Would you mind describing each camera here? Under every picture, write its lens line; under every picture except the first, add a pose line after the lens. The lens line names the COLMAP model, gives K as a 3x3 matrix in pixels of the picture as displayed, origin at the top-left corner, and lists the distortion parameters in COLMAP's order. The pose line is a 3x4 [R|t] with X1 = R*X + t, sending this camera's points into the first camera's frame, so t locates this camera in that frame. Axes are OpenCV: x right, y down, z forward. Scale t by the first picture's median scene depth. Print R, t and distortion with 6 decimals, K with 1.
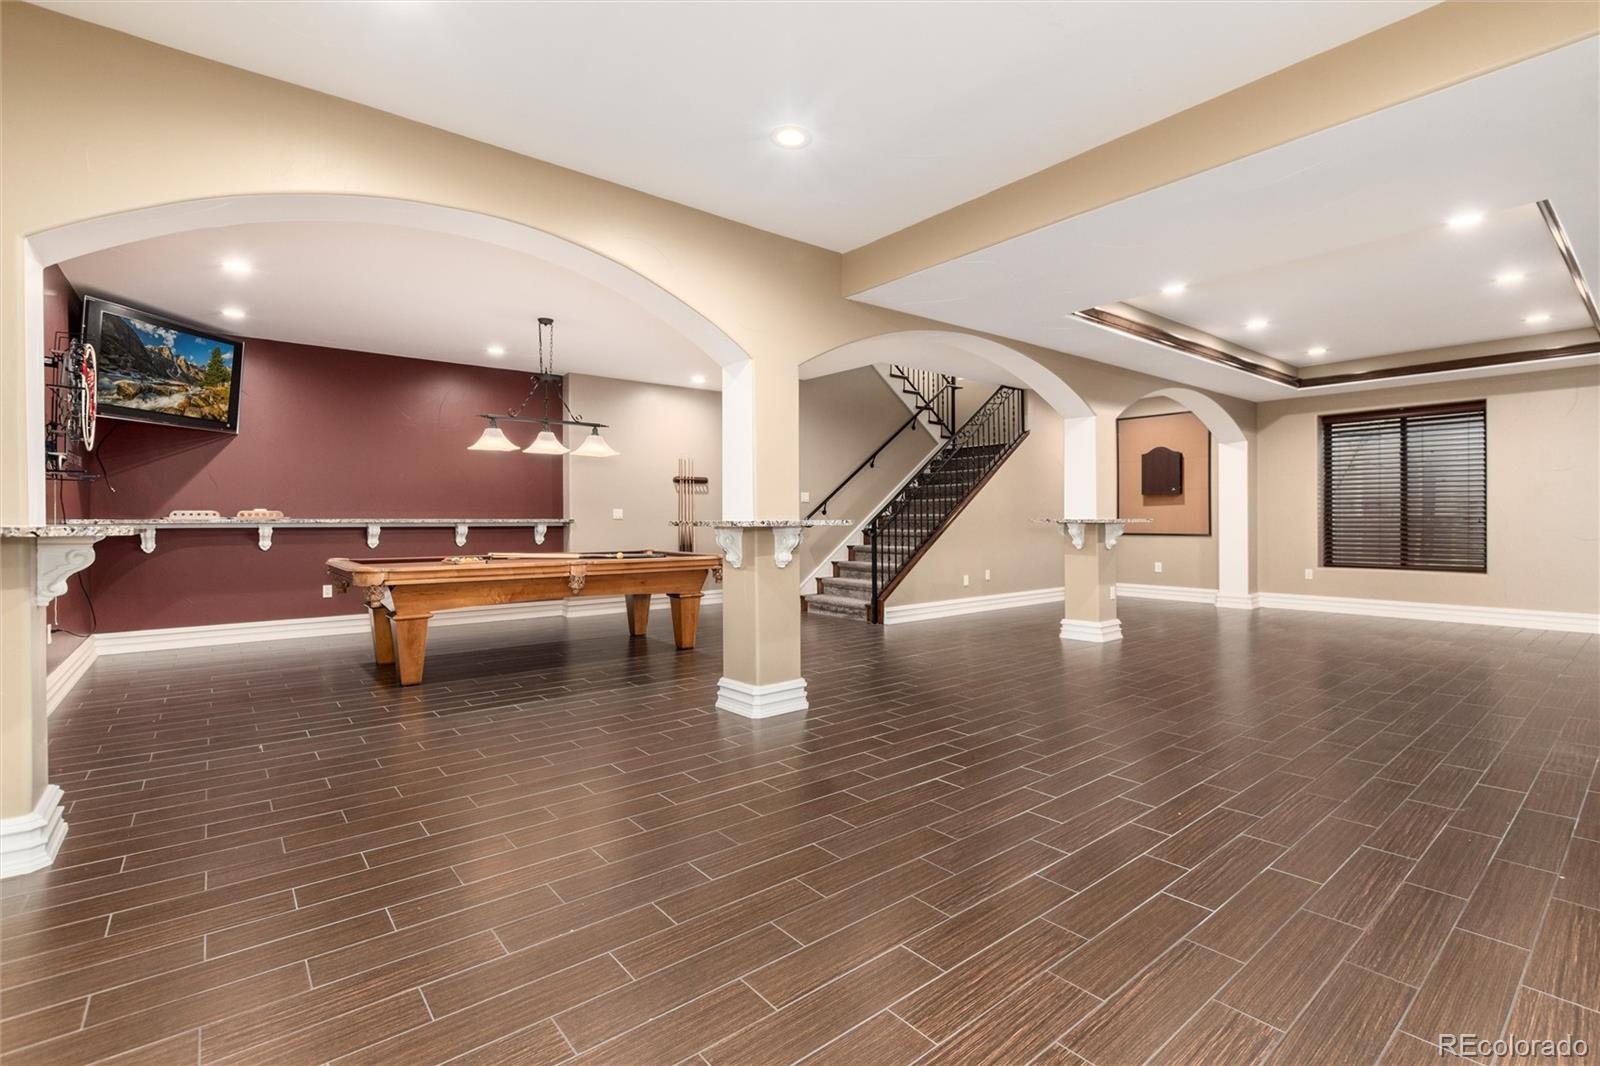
lens RADIAL K [[797.2, 0, 802.4], [0, 797.2, 522.5], [0, 0, 1]] dist [0.010736, -0.000178]
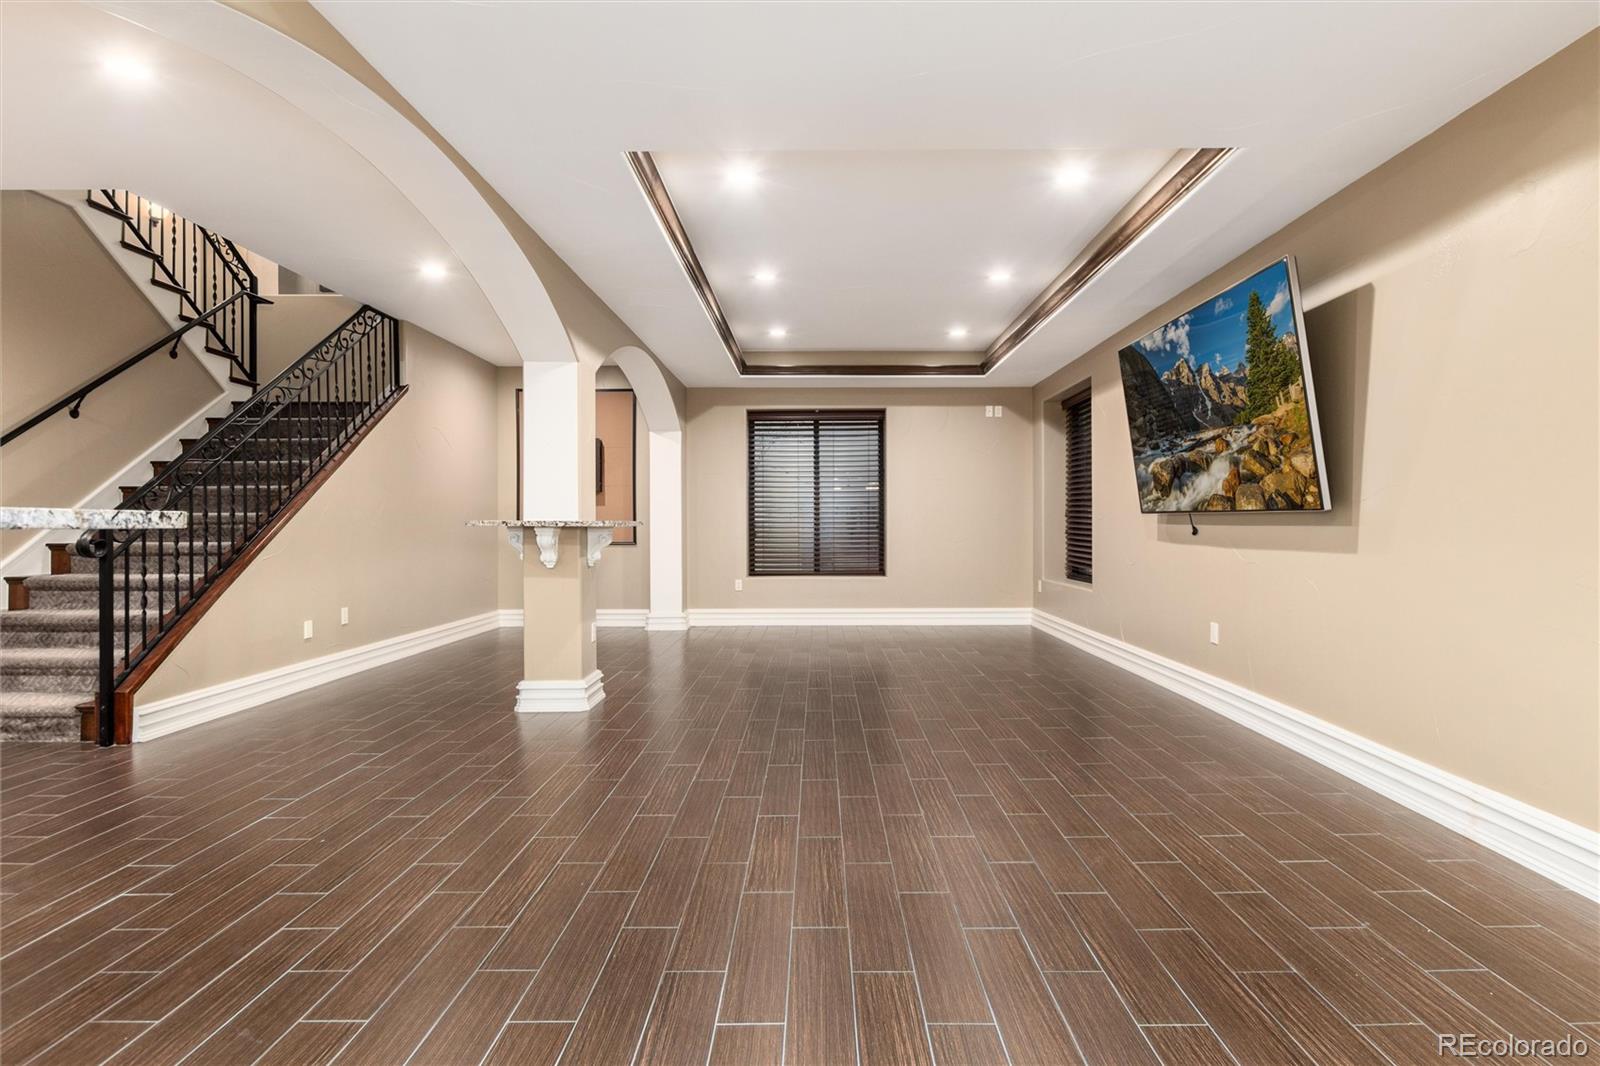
lens RADIAL K [[797.2, 0, 802.4], [0, 797.2, 522.5], [0, 0, 1]] dist [0.010736, -0.000178]
pose [[0.630254, 0.005580, 0.776369, -0.017324], [0.003249, 0.999946, -0.009825, 0.003320], [-0.776382, 0.008715, 0.630203, 0.374982]]
